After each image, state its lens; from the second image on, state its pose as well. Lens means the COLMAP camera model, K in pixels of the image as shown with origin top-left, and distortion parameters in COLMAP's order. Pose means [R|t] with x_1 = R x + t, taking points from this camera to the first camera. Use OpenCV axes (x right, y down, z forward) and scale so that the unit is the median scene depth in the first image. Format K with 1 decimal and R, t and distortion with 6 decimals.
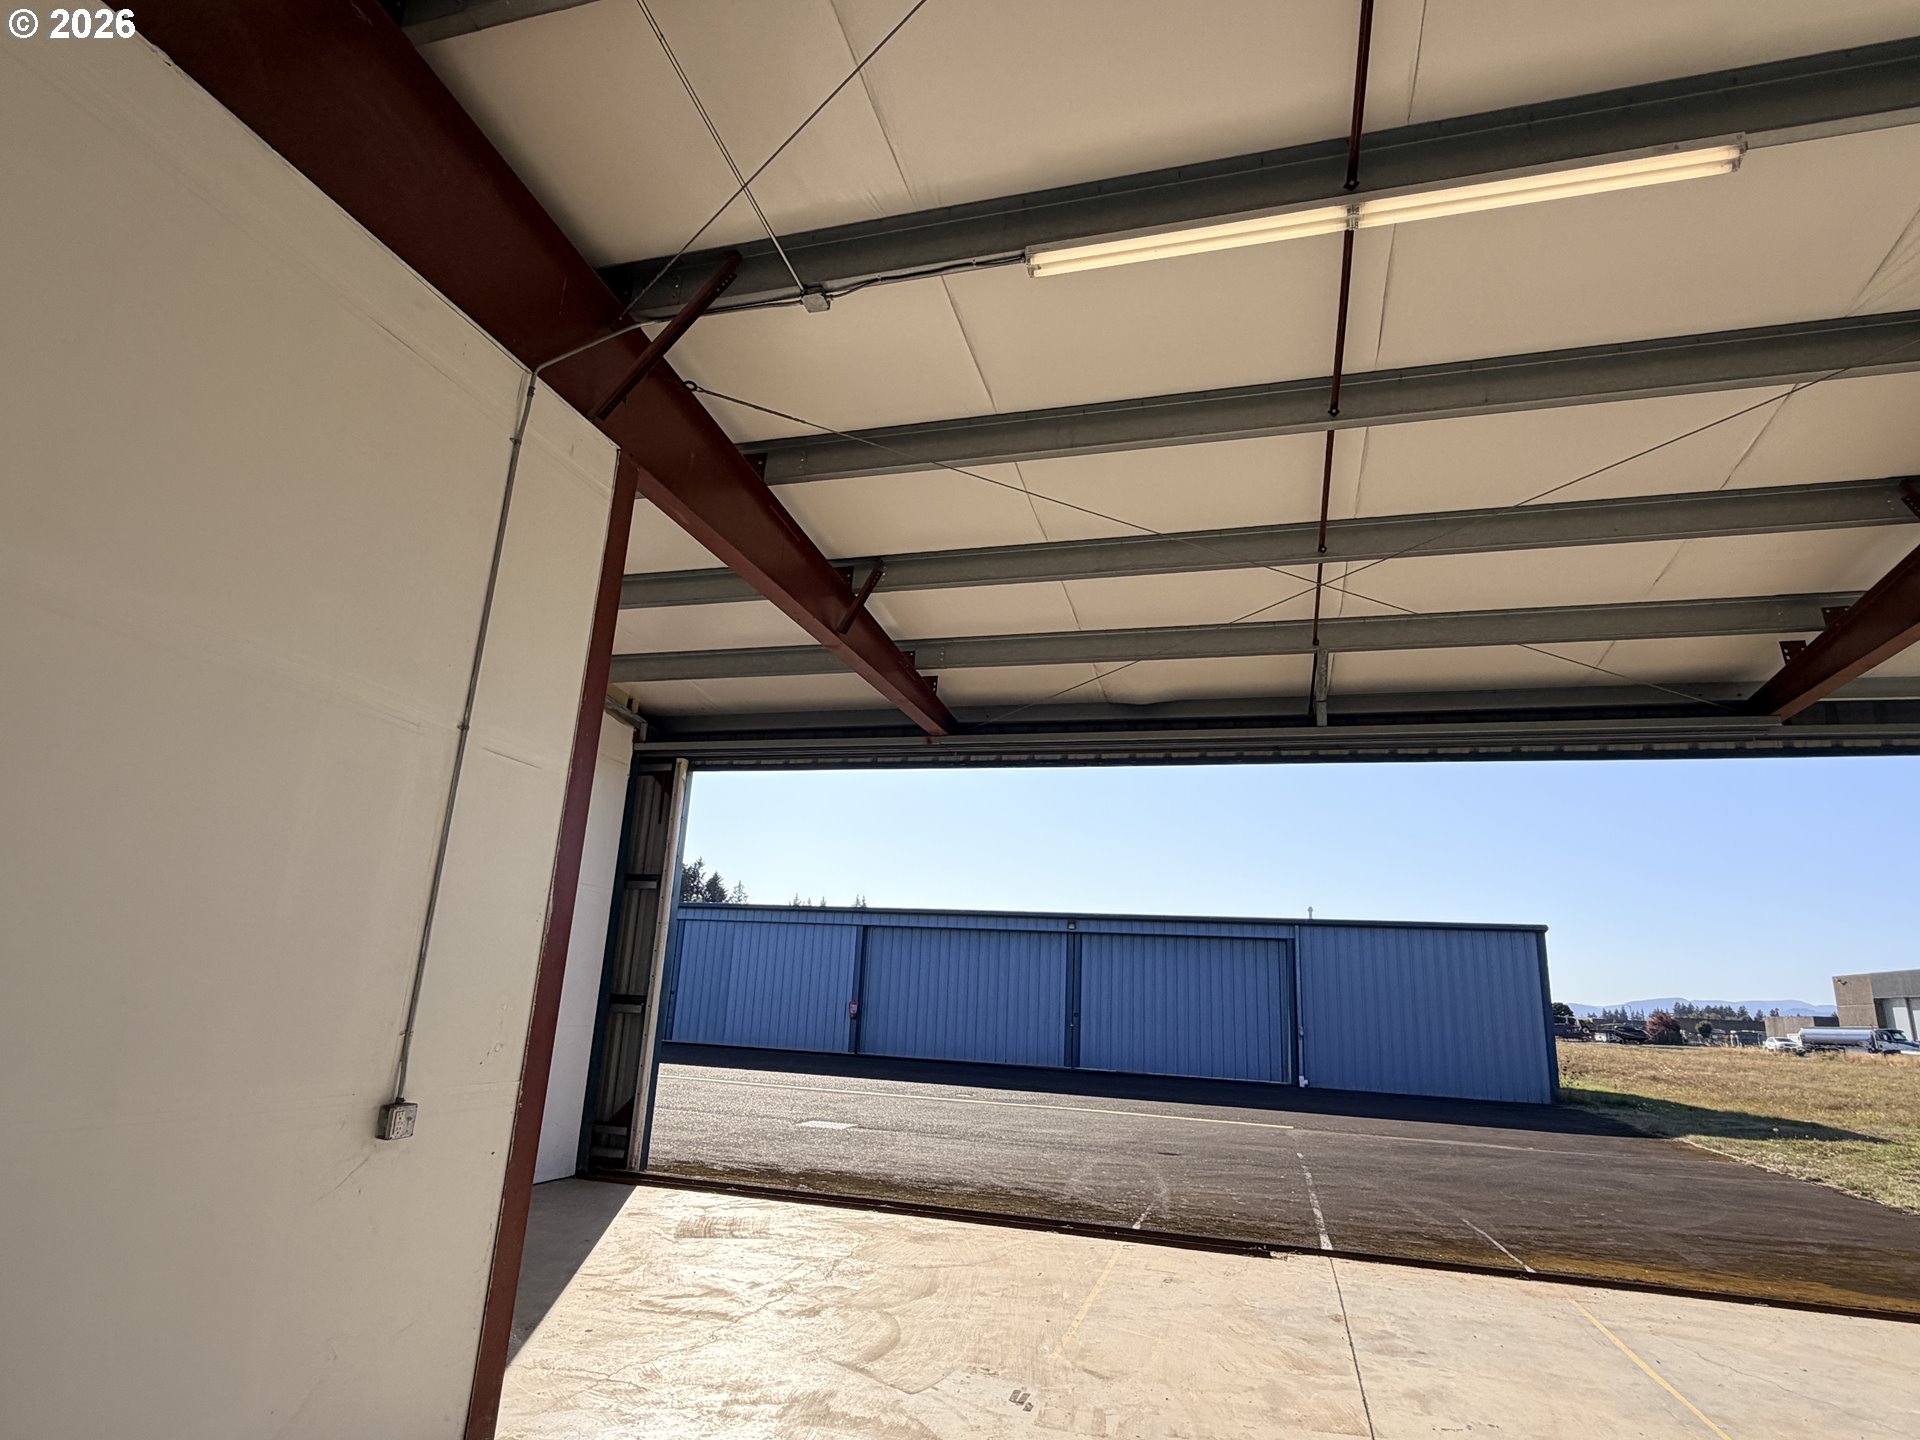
lens RADIAL K [[1046.2, 0, 954.5], [0, 1046.2, 721.6], [0, 0, 1]] dist [-0.000791, -0.000049]
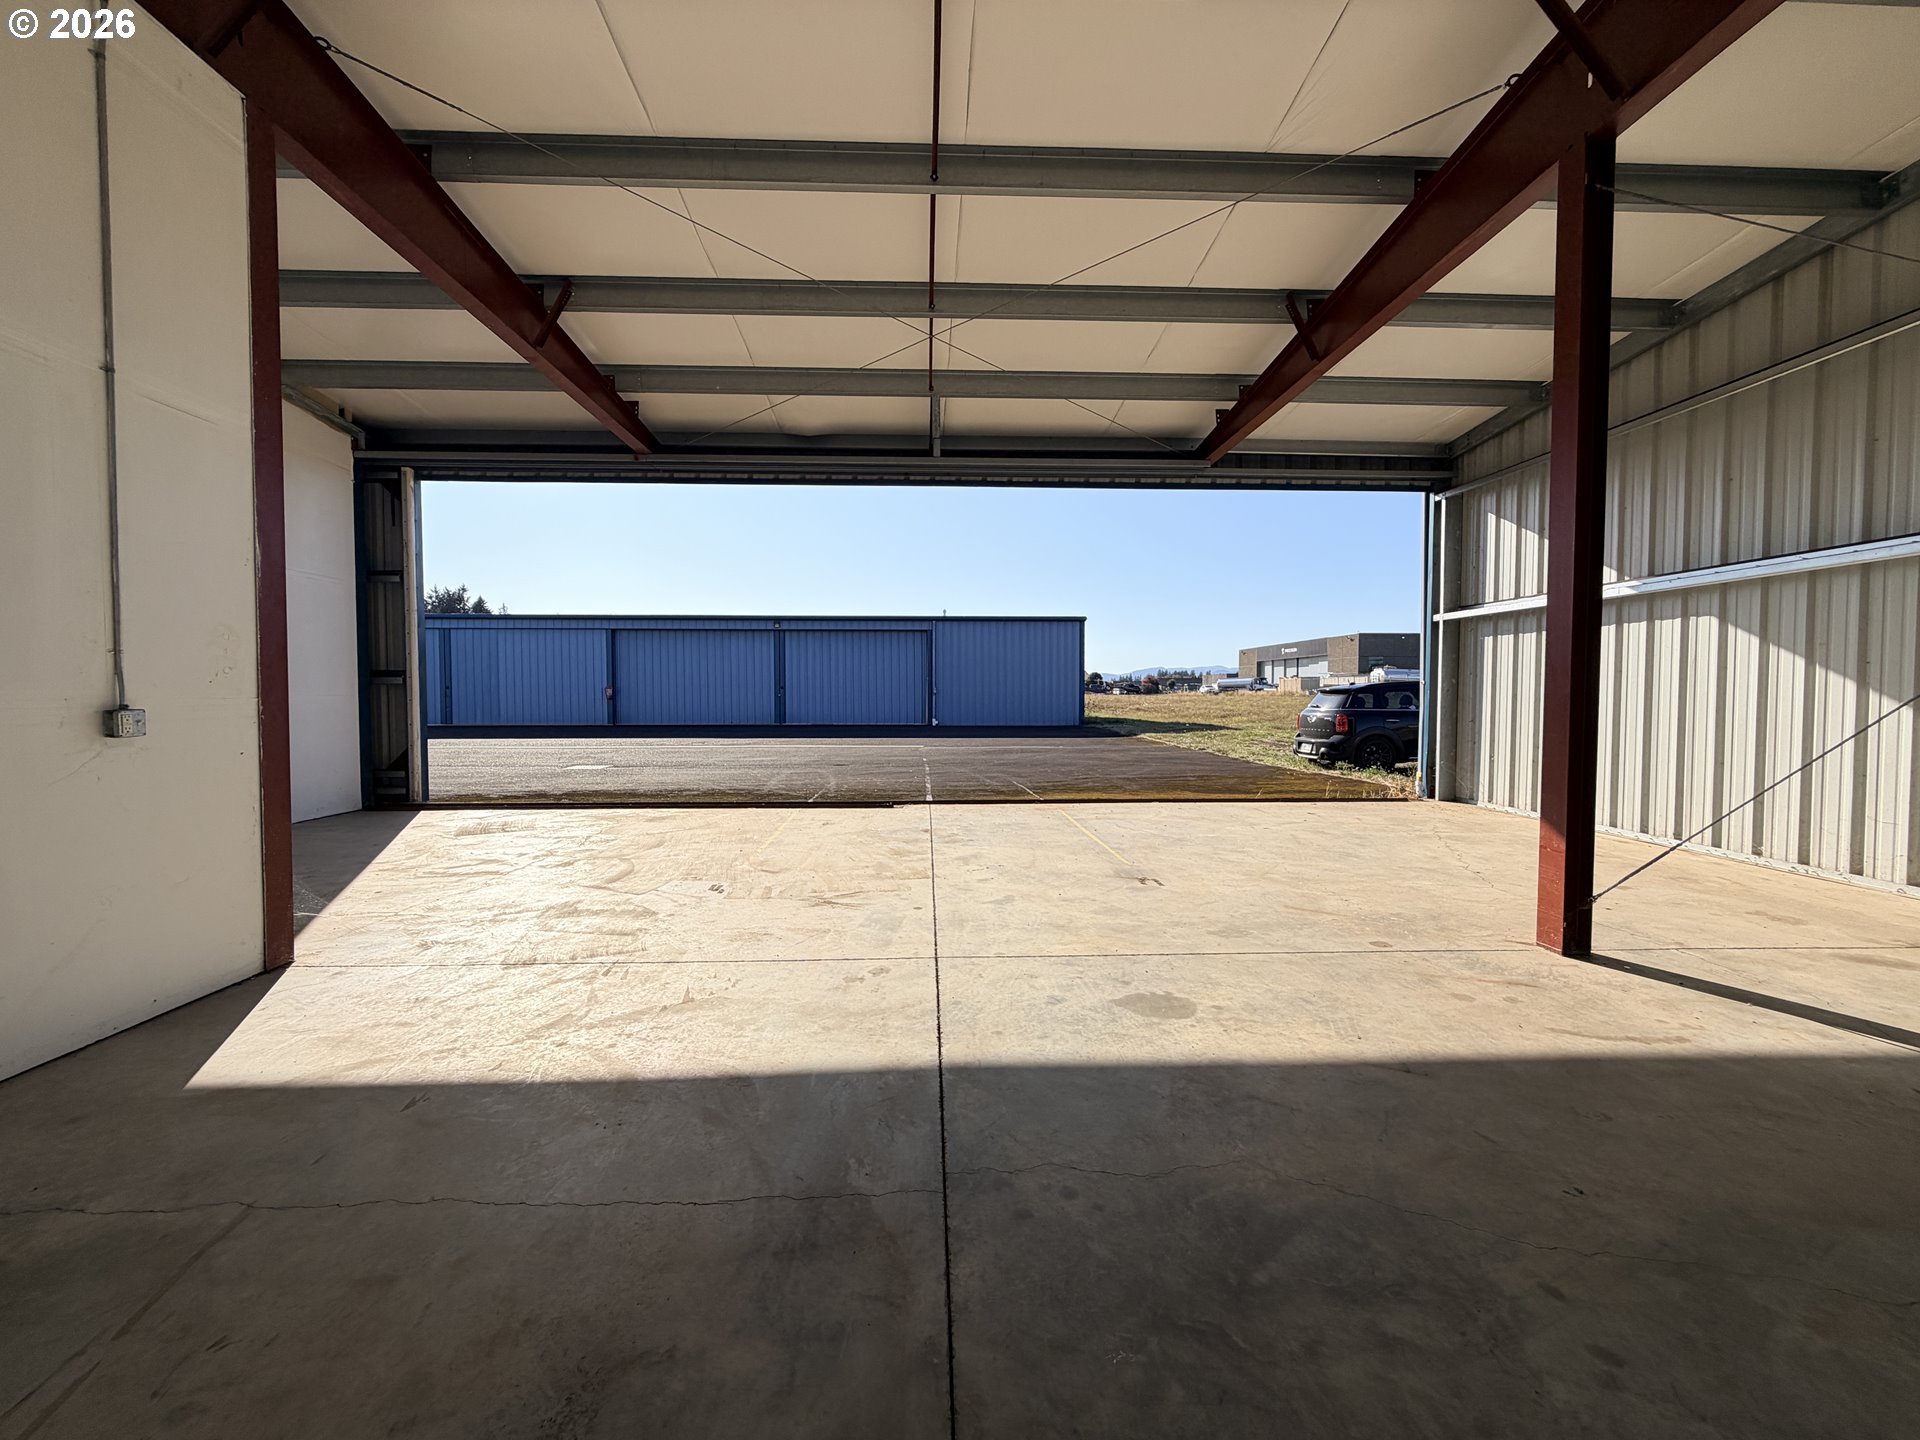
lens RADIAL K [[762.0, 0, 955.0], [0, 762.0, 719.6], [0, 0, 1]] dist [-0.000380, -0.000209]
pose [[0.946271, -0.062548, 0.317269, 0.028360], [-0.036071, 0.954577, 0.295774, 0.034961], [-0.321357, -0.291326, 0.901032, -0.024172]]
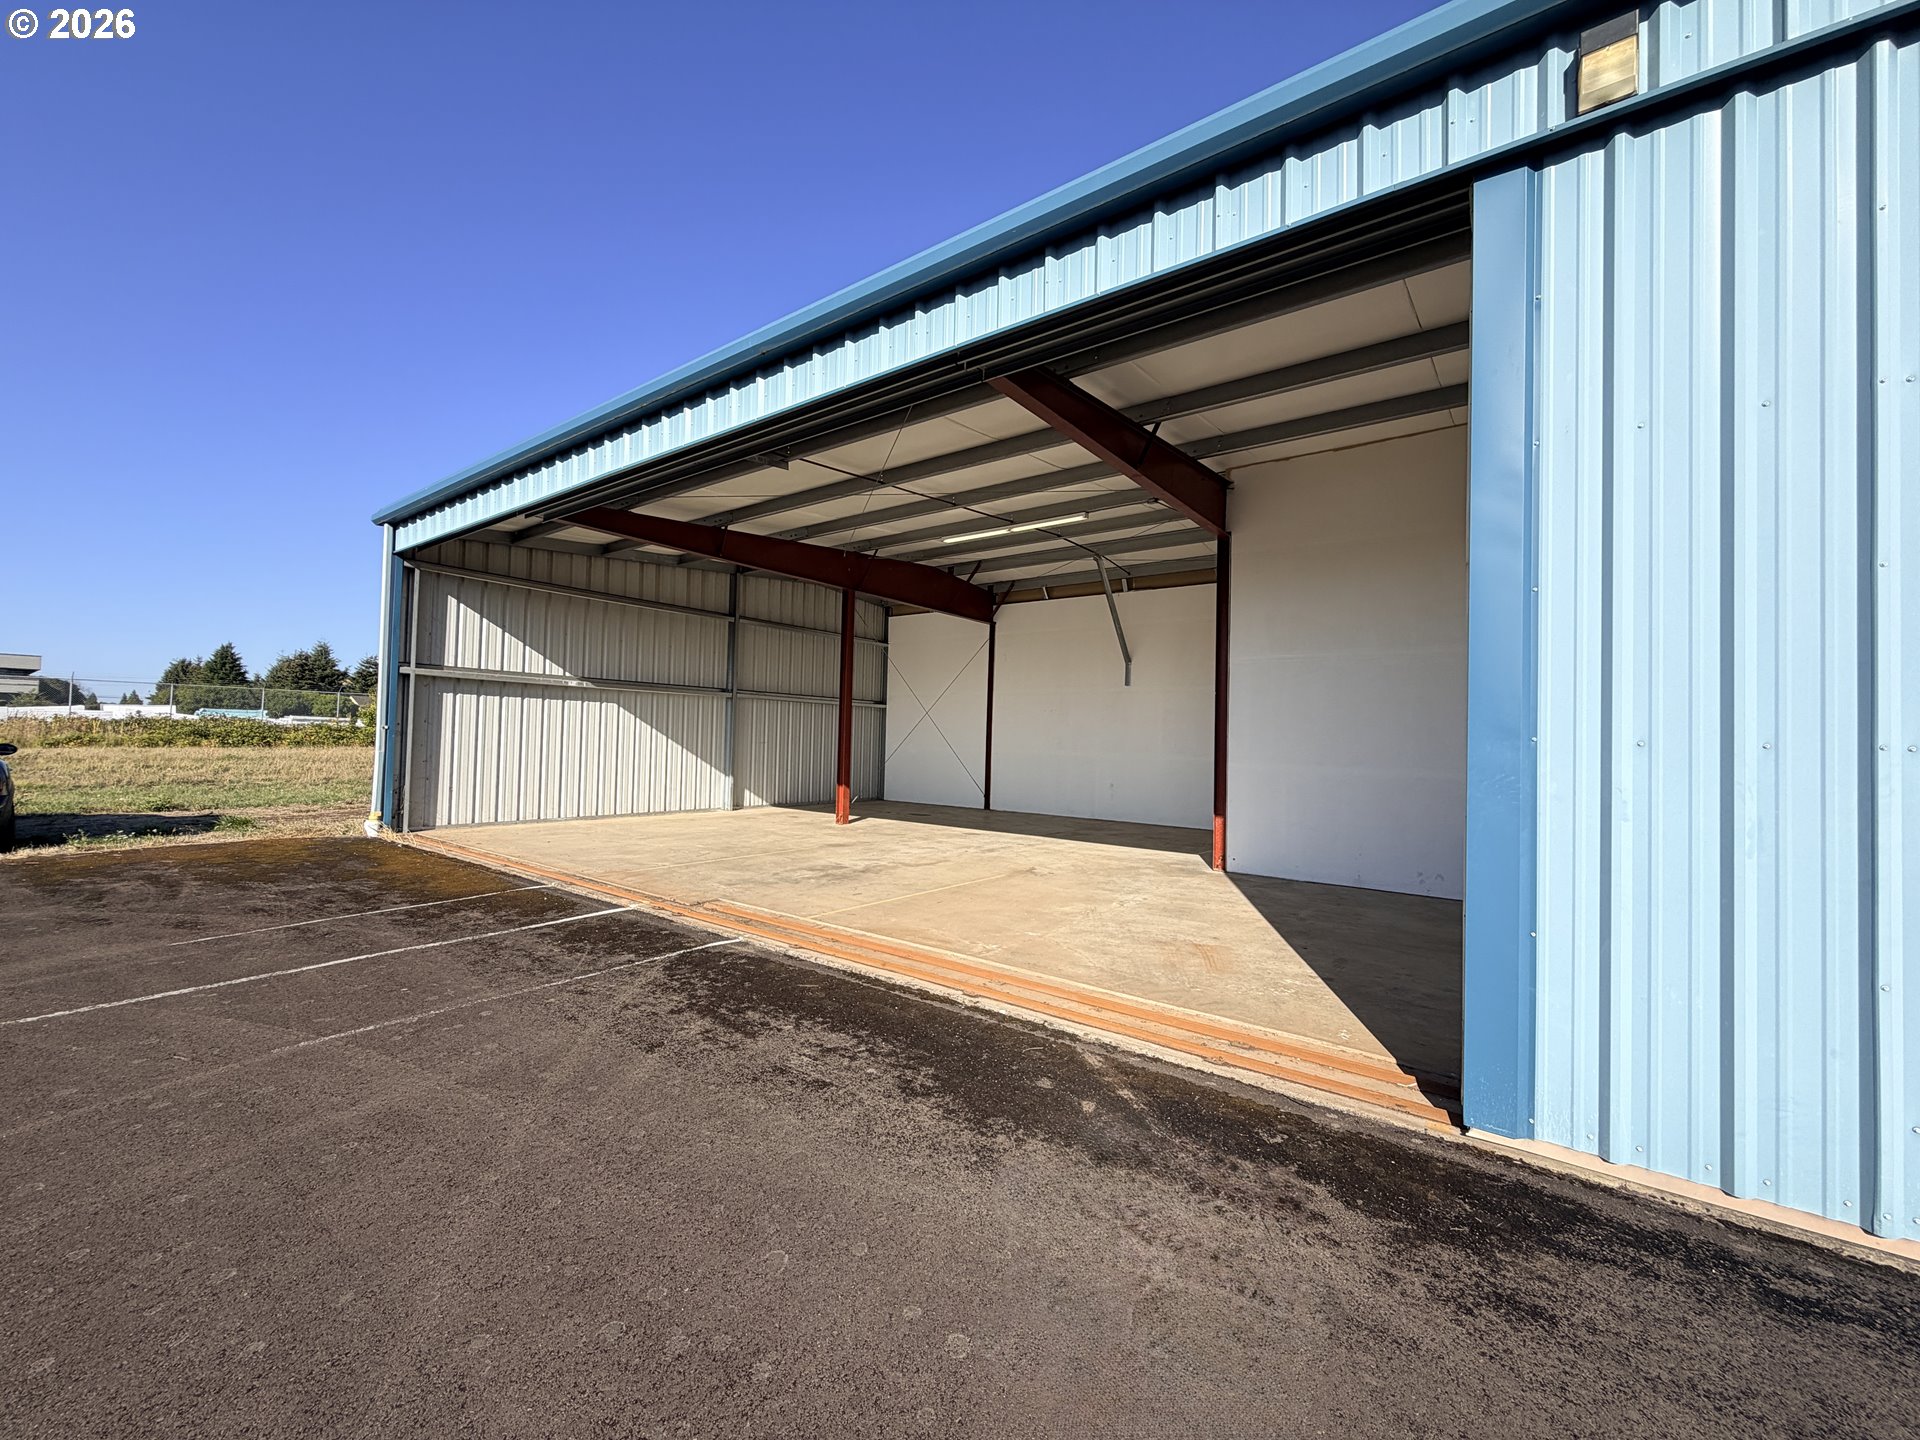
lens RADIAL K [[762.0, 0, 955.0], [0, 762.0, 719.6], [0, 0, 1]] dist [-0.000380, -0.000209]
pose [[-0.933107, -0.066370, 0.353420, -0.372606], [-0.163133, 0.953997, -0.251551, 0.682520], [-0.320466, -0.292379, -0.901009, 2.576876]]
